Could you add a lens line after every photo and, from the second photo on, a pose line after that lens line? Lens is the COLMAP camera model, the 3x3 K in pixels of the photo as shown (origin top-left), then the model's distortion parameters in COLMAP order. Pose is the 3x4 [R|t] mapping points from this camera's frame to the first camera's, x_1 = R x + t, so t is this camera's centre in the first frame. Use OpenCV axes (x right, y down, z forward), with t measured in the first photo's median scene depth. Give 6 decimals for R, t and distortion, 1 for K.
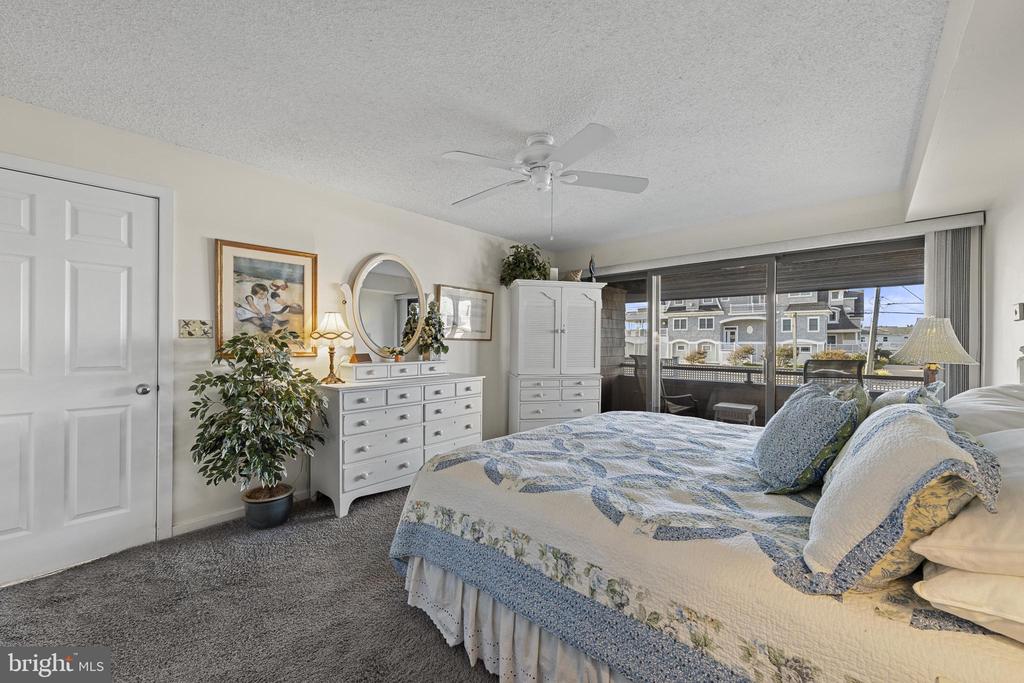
lens RADIAL K [[398.5, 0, 531.8], [0, 398.5, 342.0], [0, 0, 1]] dist [-0.000251, -0.000033]
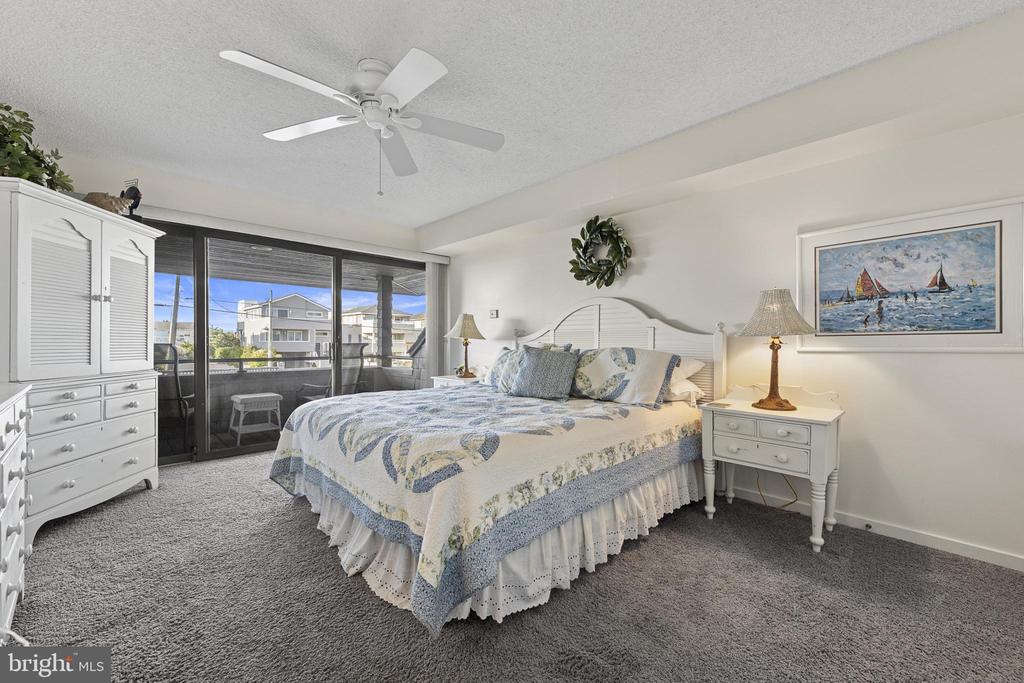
lens RADIAL K [[398.5, 0, 531.8], [0, 398.5, 342.0], [0, 0, 1]] dist [-0.000251, -0.000033]
pose [[0.072154, -0.008482, 0.997357, -0.444854], [-0.005784, 0.999943, 0.008923, 0.026712], [-0.997377, -0.006412, 0.072101, 0.347359]]
